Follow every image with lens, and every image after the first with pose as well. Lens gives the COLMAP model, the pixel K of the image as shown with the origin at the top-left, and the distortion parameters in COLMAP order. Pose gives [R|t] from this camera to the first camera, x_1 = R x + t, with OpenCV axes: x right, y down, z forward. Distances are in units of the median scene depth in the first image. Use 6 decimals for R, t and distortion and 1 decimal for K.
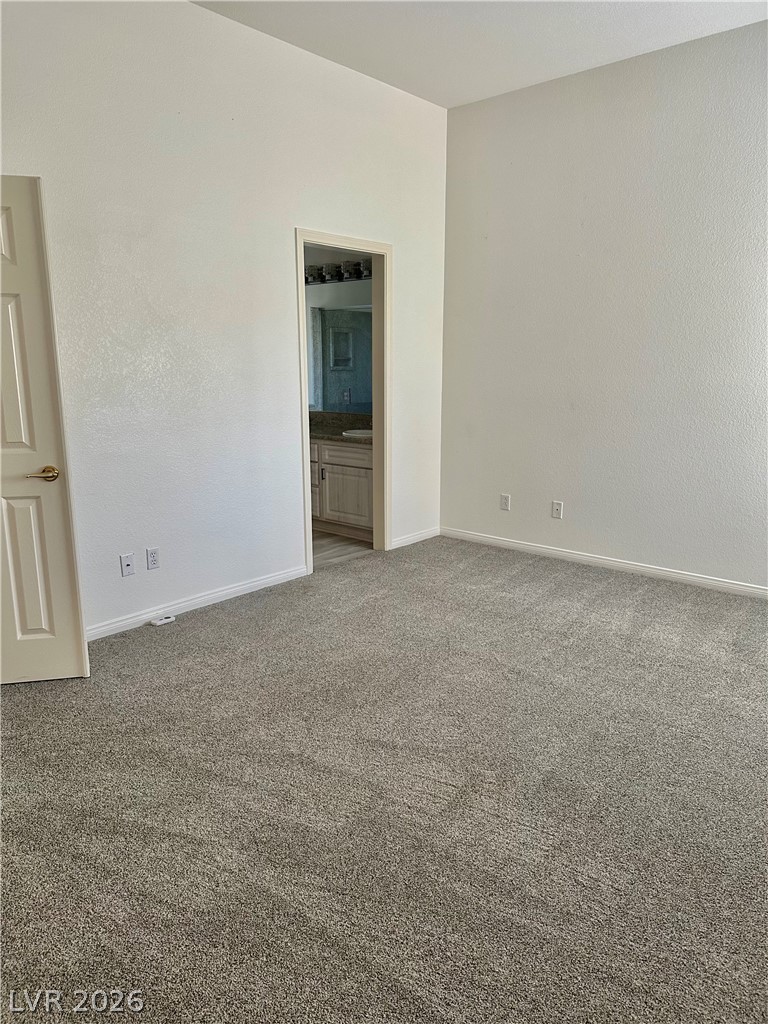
lens RADIAL K [[720.7, 0, 366.1], [0, 720.7, 511.7], [0, 0, 1]] dist [0.023121, -0.007282]
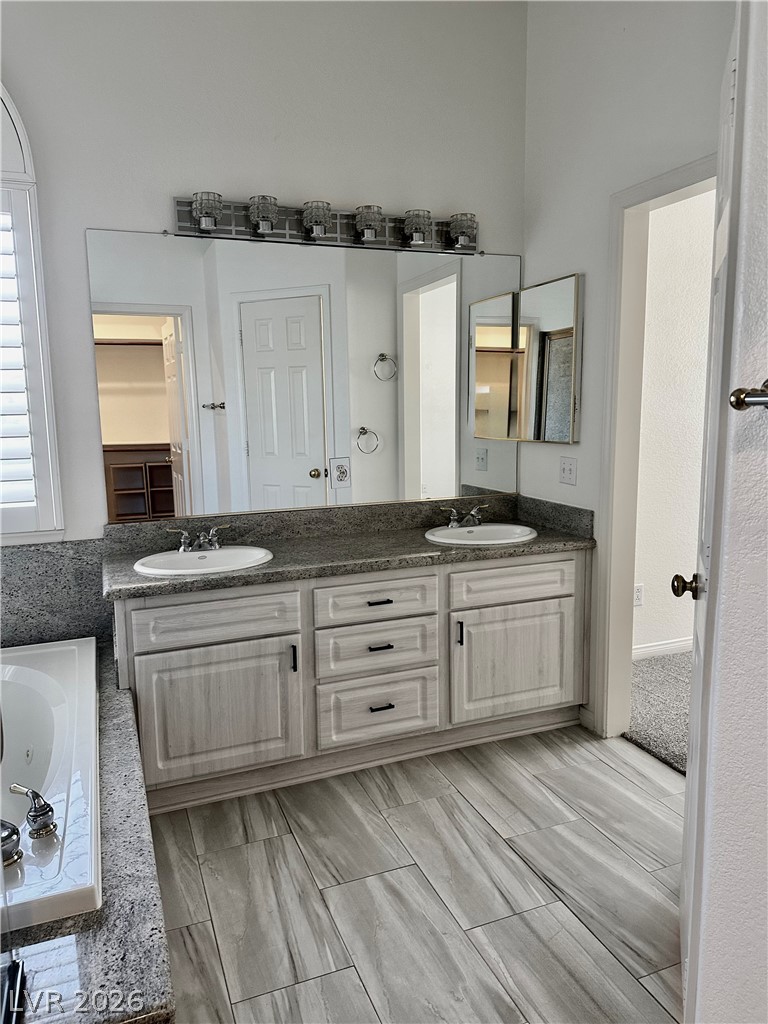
lens RADIAL K [[720.7, 0, 366.1], [0, 720.7, 511.7], [0, 0, 1]] dist [0.023121, -0.007282]
pose [[0.453234, -0.133517, 0.881335, -0.501527], [0.202235, 0.978338, 0.044211, -0.165813], [-0.868147, 0.158199, 0.470419, 0.825619]]
